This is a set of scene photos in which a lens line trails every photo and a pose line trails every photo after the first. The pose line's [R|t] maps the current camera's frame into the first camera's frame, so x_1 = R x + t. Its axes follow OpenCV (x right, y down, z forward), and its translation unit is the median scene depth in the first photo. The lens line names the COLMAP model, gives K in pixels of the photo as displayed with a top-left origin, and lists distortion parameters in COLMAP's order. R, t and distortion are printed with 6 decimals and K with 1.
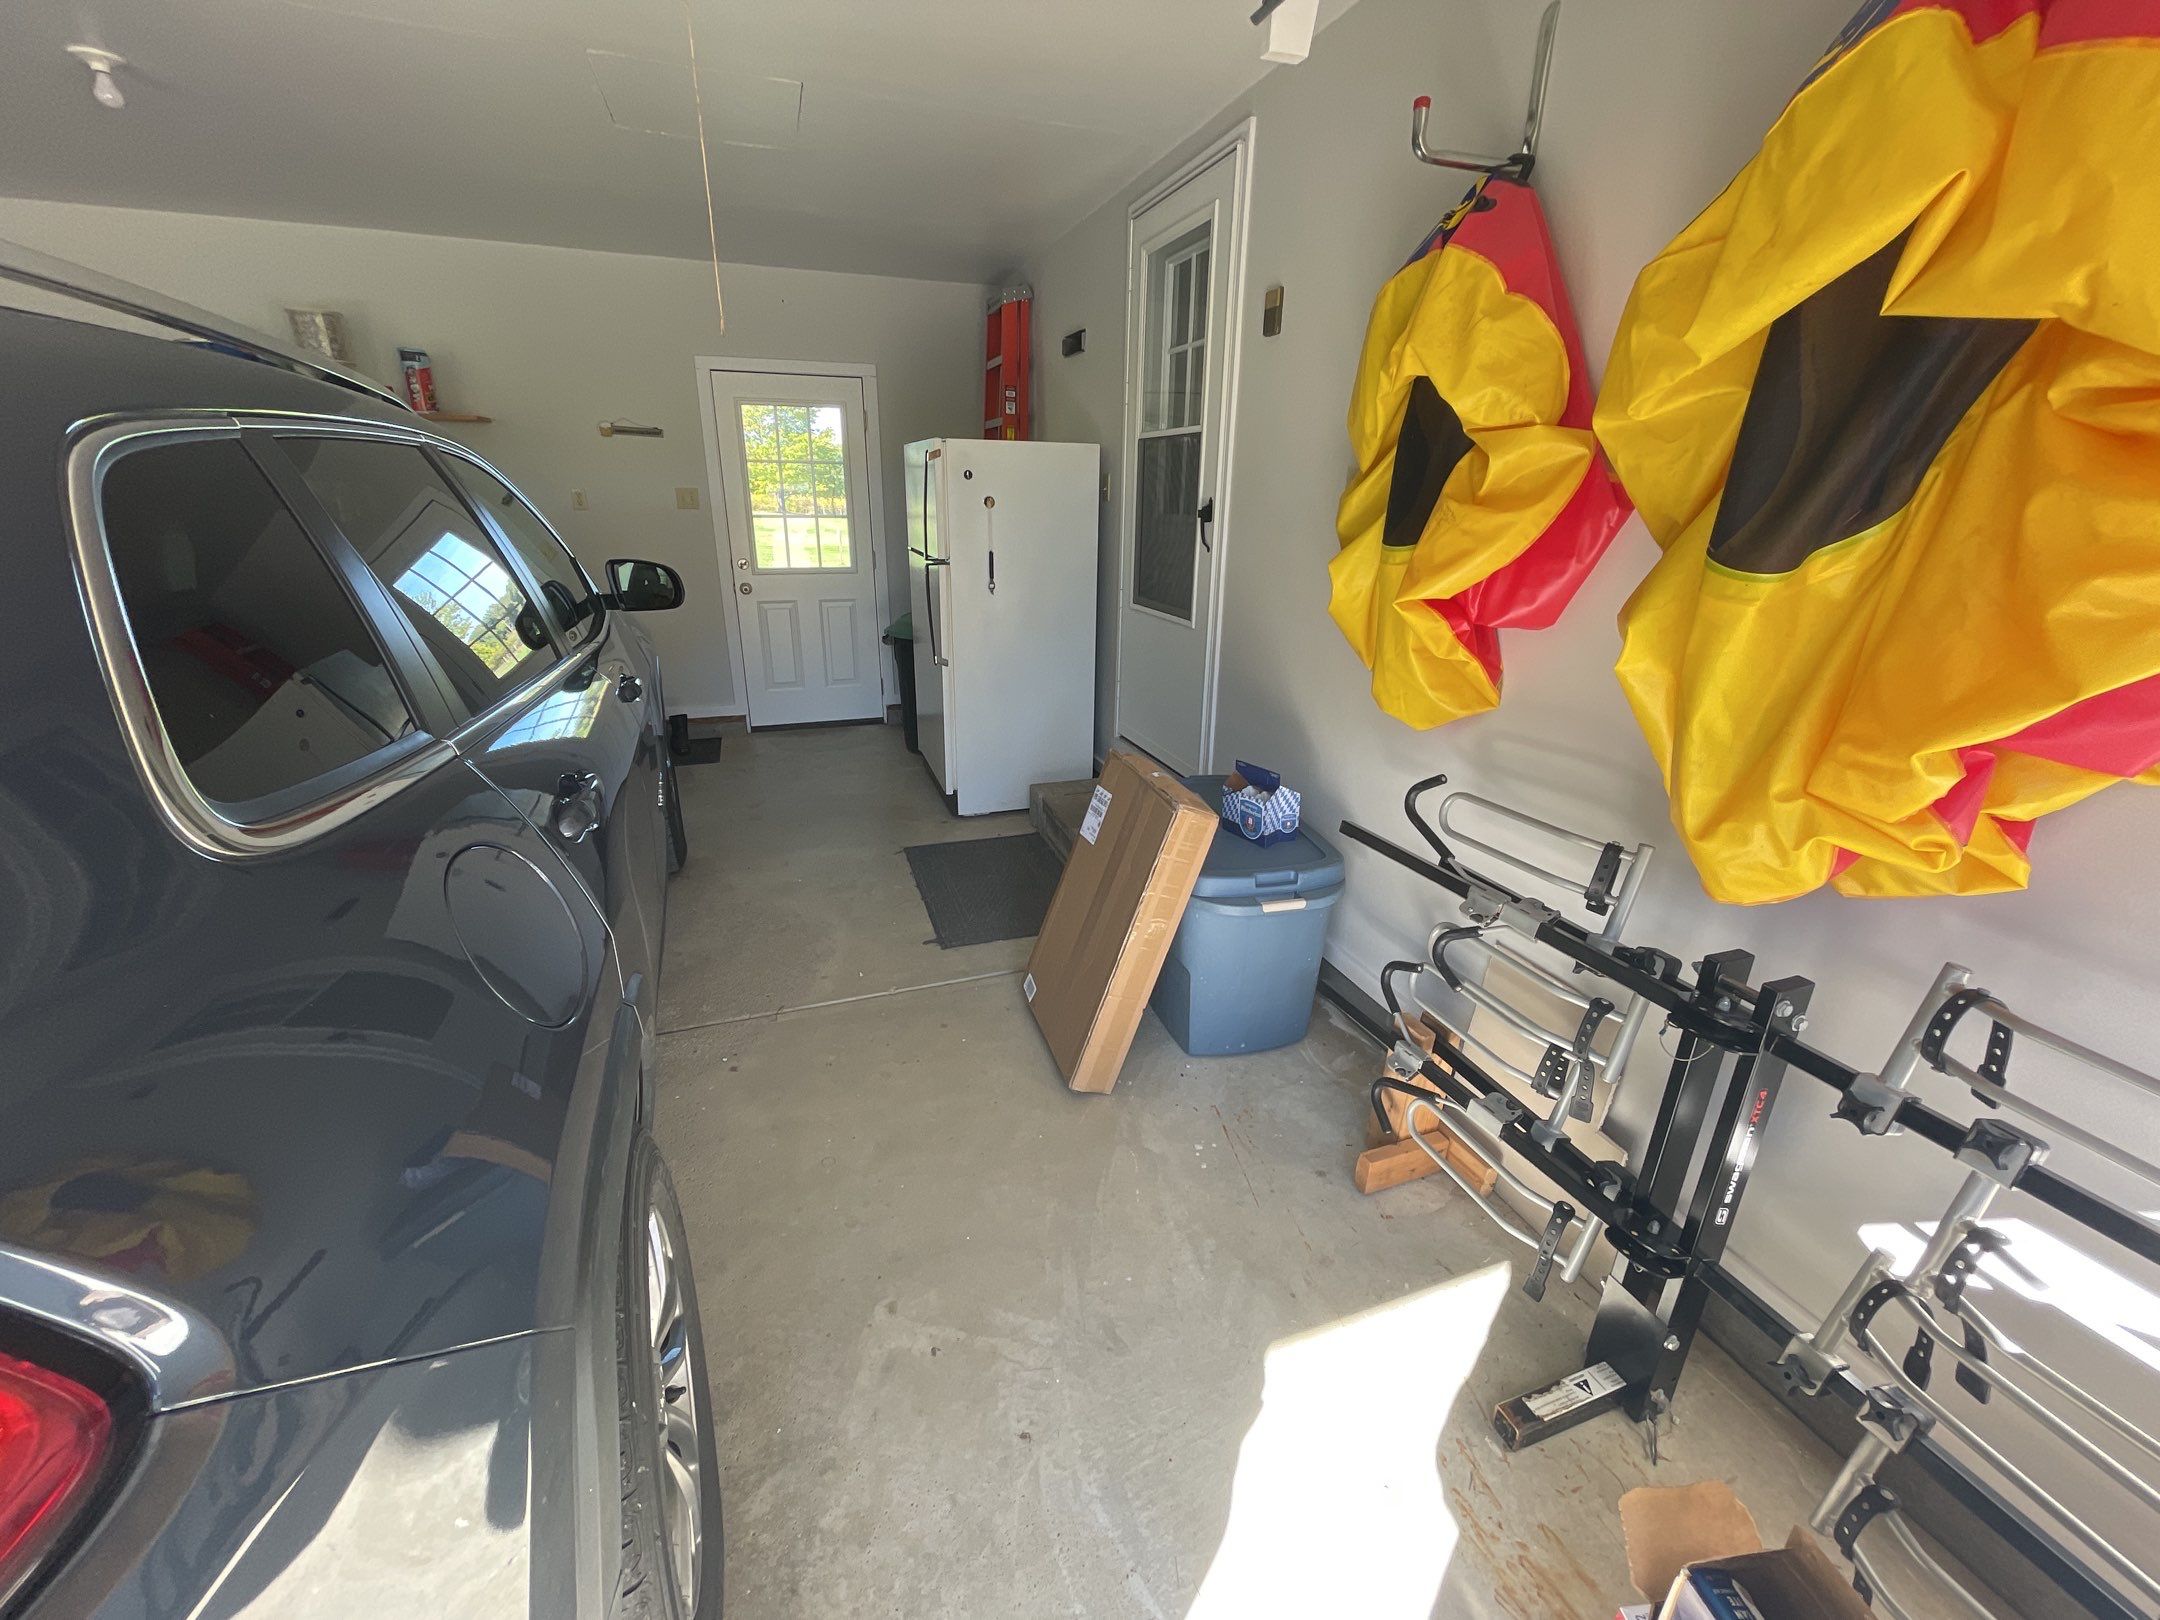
lens RADIAL K [[870.8, 0, 1080.0], [0, 870.8, 810.0], [0, 0, 1]] dist [-0.000763, 0.000822]
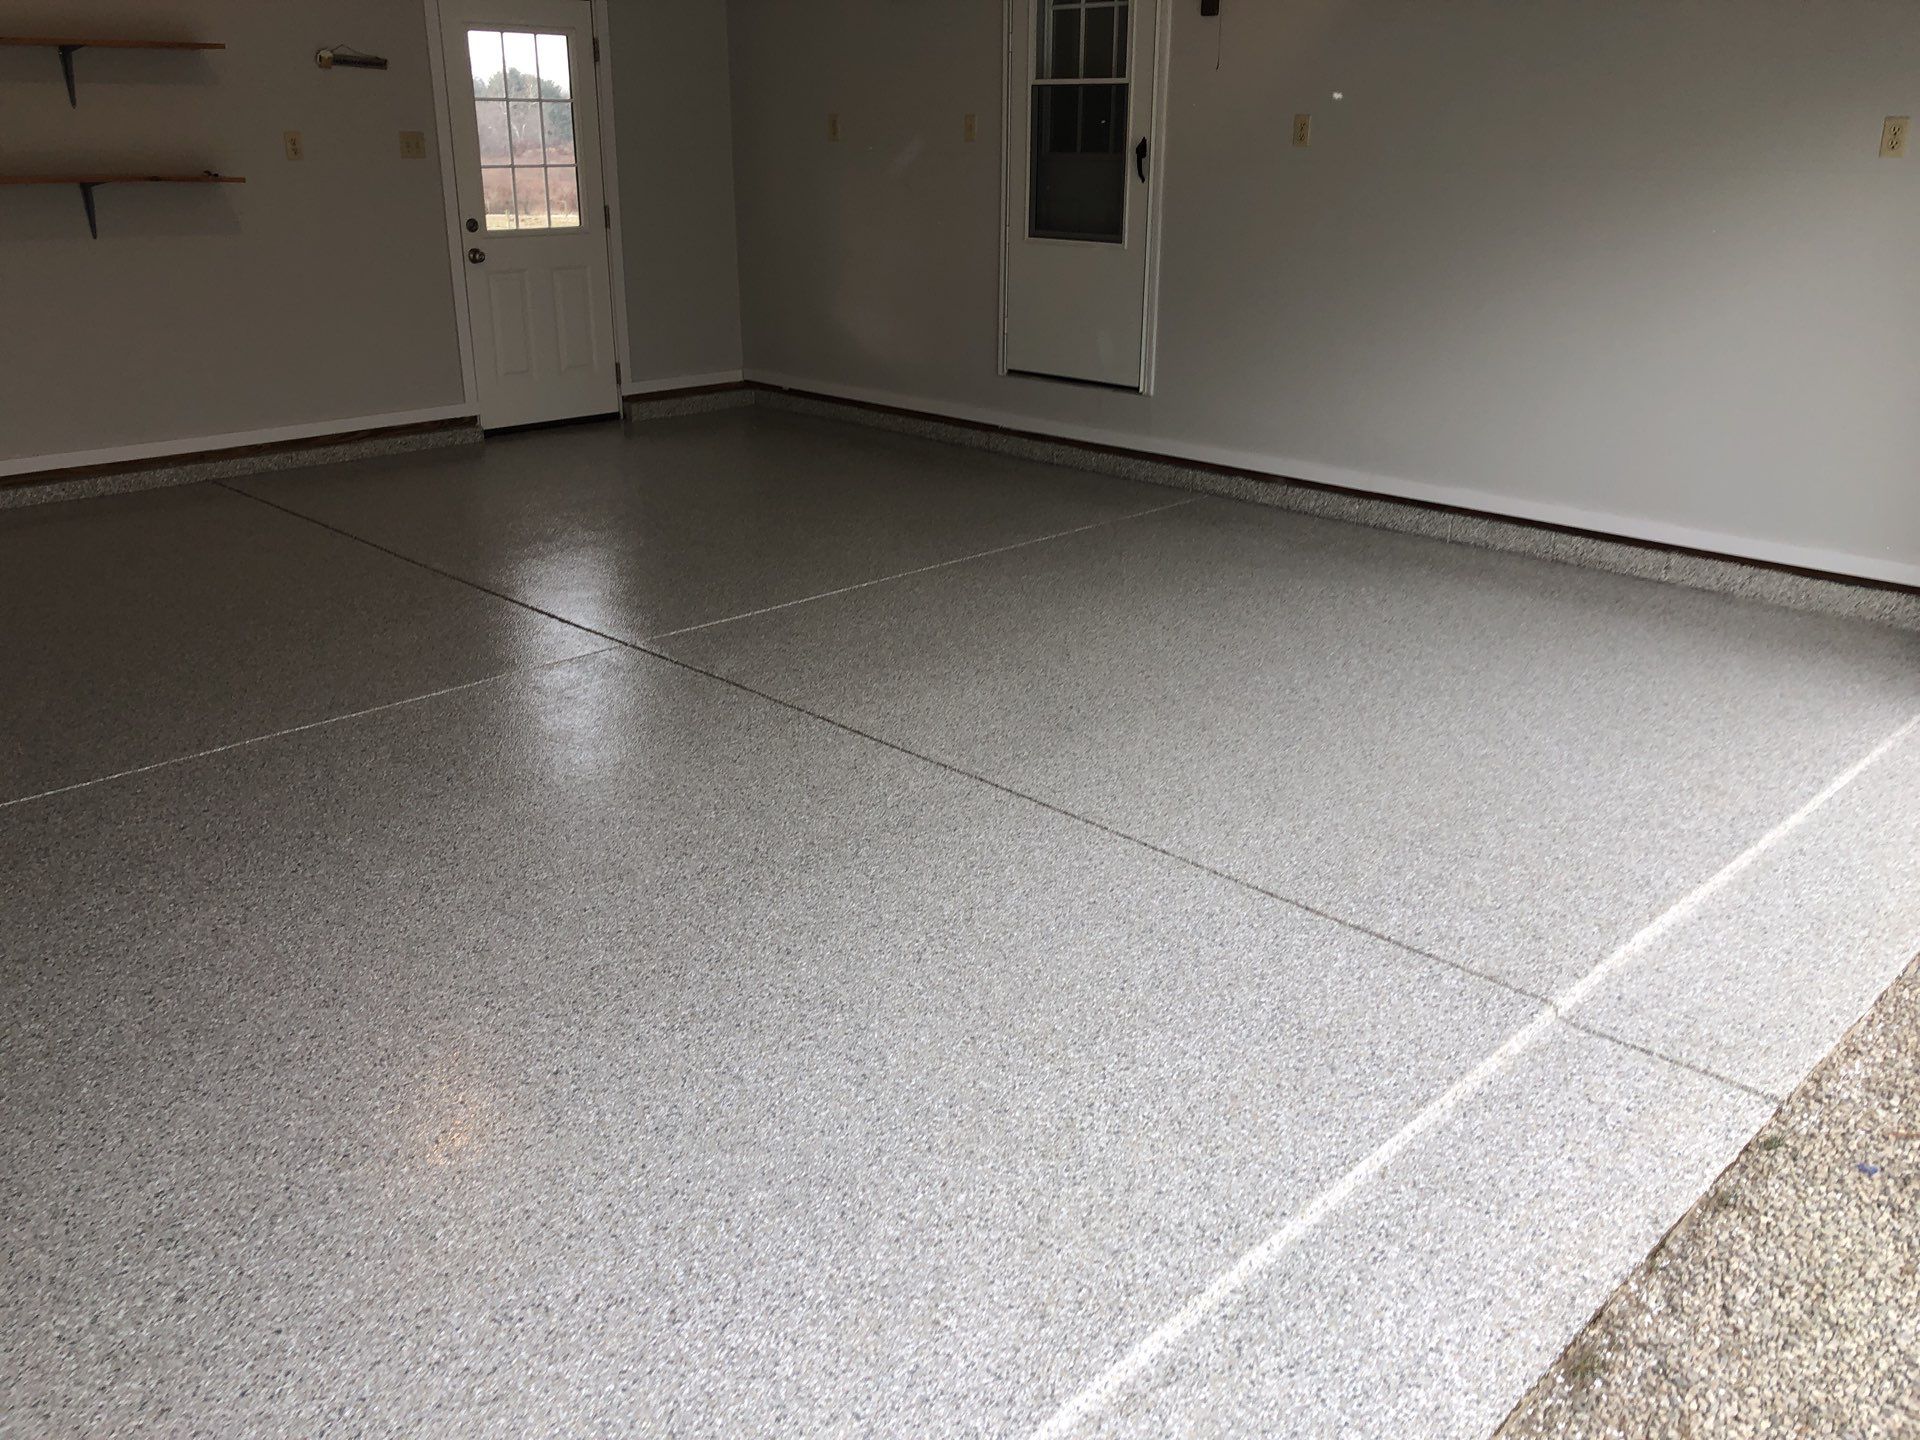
lens RADIAL K [[1503.1, 0, 960.0], [0, 1503.1, 720.0], [0, 0, 1]] dist [0.010461, 0.014851]
pose [[0.910358, -0.156667, 0.383020, -0.608850], [0.148552, 0.987595, 0.050879, 0.181956], [-0.386240, 0.010581, 0.922338, -0.505576]]
